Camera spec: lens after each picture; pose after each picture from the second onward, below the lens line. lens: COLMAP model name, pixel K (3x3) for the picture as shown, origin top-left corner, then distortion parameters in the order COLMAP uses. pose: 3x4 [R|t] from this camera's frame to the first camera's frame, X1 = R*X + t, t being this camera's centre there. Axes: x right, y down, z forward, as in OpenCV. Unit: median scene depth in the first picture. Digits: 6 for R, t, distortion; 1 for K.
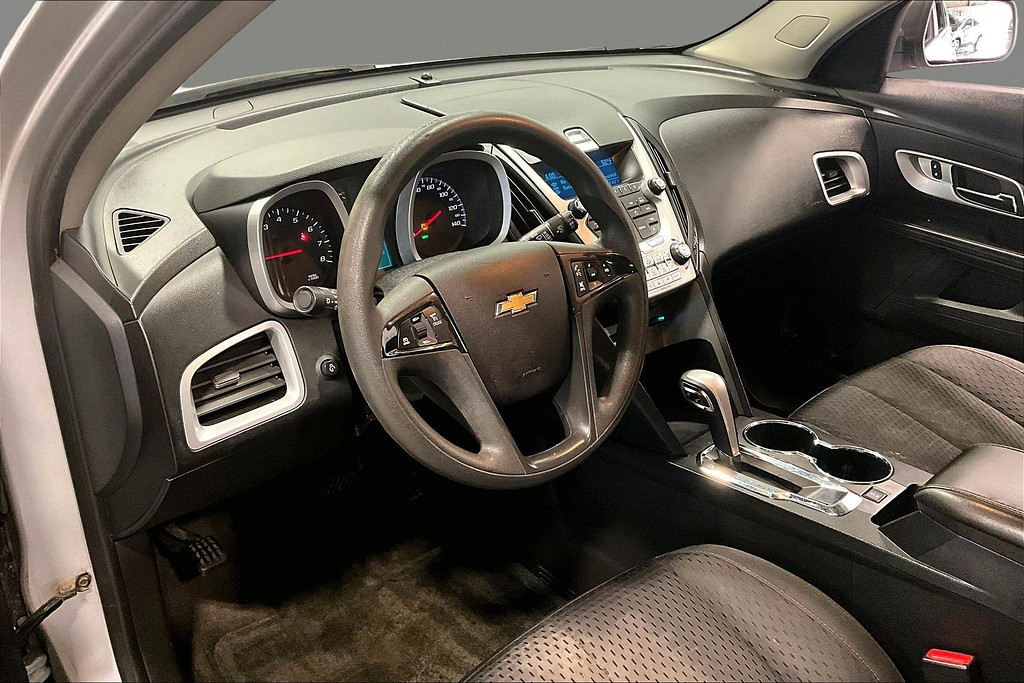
lens RADIAL K [[861.2, 0, 509.8], [0, 861.2, 349.1], [0, 0, 1]] dist [0.083369, -0.160841]
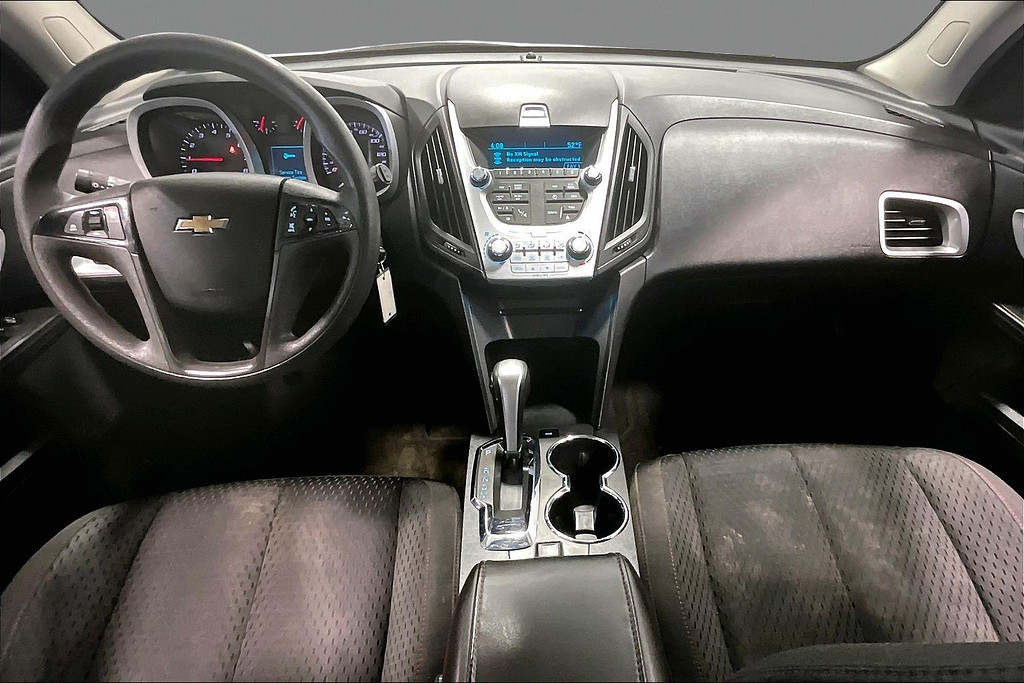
lens RADIAL K [[570.9, 0, 568.1], [0, 570.9, 381.8], [0, 0, 1]] dist [-0.018769, 0.010751]
pose [[0.792355, 0.354562, -0.496447, 0.554211], [-0.279612, 0.934327, 0.221020, -0.106817], [0.542209, -0.036314, 0.839458, 0.443394]]
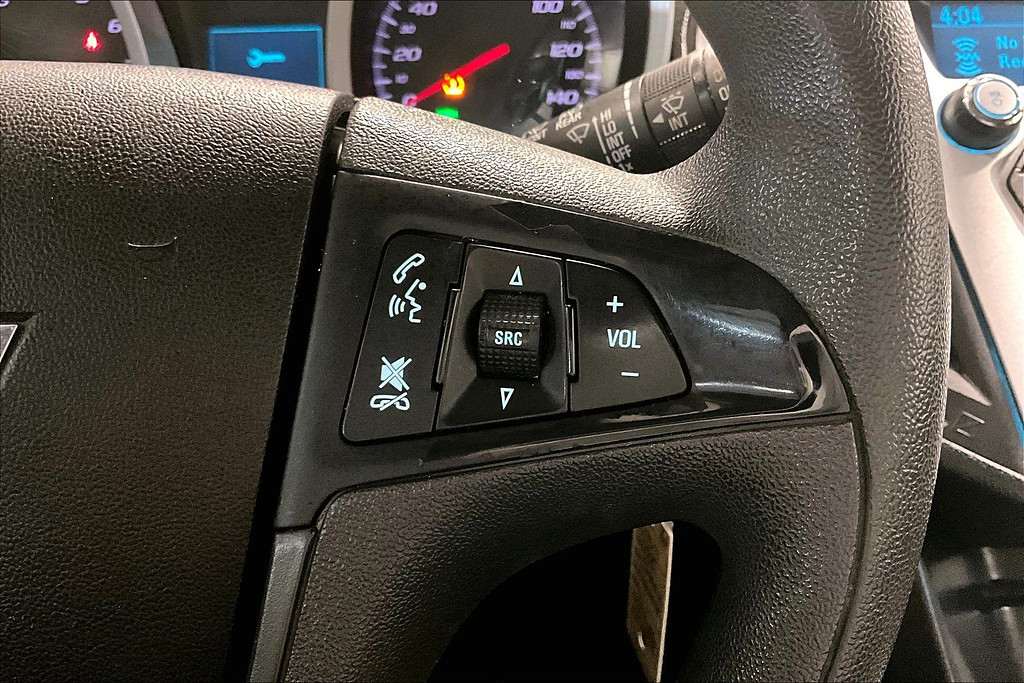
lens RADIAL K [[861.2, 0, 496.5], [0, 861.2, 354.3], [0, 0, 1]] dist [0.083369, -0.160841]
pose [[0.737077, 0.301062, -0.605044, 0.144185], [-0.277245, 0.951189, 0.135554, -0.079346], [0.616322, 0.067831, 0.784568, 0.651644]]
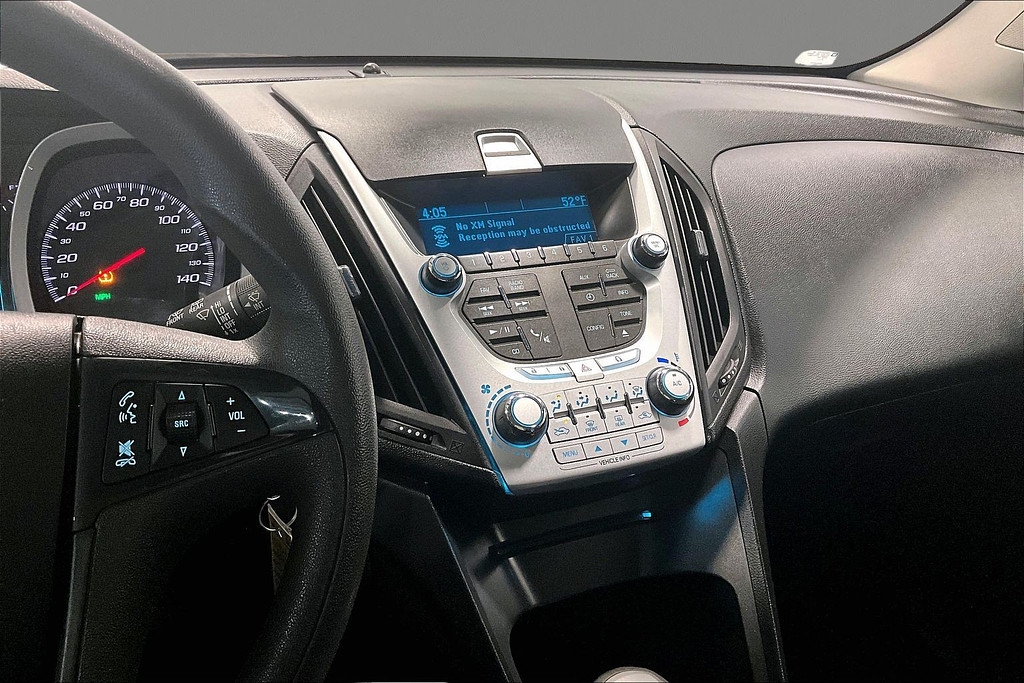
lens RADIAL K [[861.2, 0, 514.1], [0, 861.2, 333.1], [0, 0, 1]] dist [0.083369, -0.160841]
pose [[0.954455, 0.106562, -0.278676, 0.241335], [-0.140116, 0.984727, -0.103345, -0.079697], [0.263407, 0.137686, 0.954809, 0.514511]]
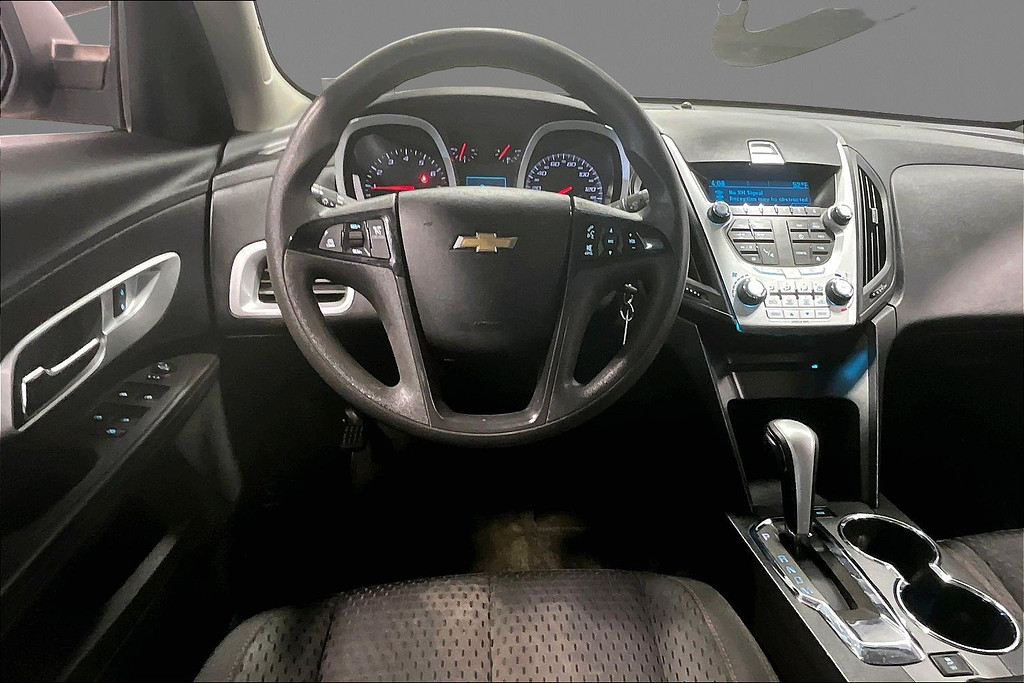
lens RADIAL K [[617.8, 0, 556.7], [0, 617.8, 359.4], [0, 0, 1]] dist [-0.017202, -0.003377]
pose [[0.815623, 0.264038, -0.514824, 0.295580], [-0.290341, 0.956435, 0.030547, 0.014863], [0.500461, 0.124560, 0.856752, 0.349622]]
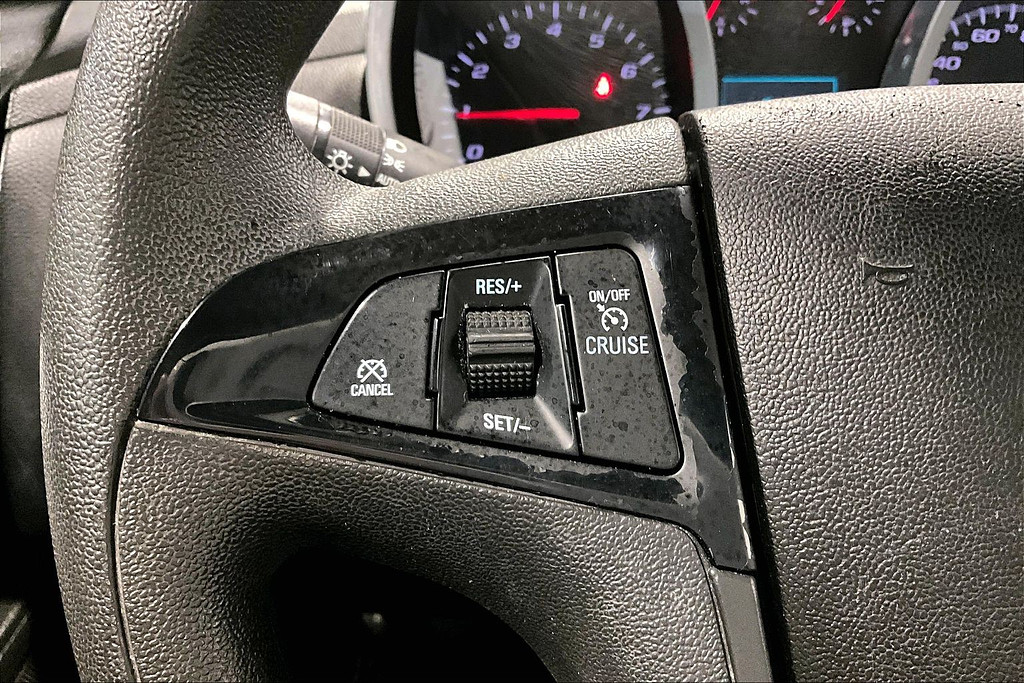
lens RADIAL K [[861.2, 0, 502.4], [0, 861.2, 344.0], [0, 0, 1]] dist [0.083369, -0.160841]
pose [[0.719030, 0.274103, -0.638641, 0.009461], [-0.311175, 0.948653, 0.056816, -0.019975], [0.621422, 0.157877, 0.767404, 0.550331]]
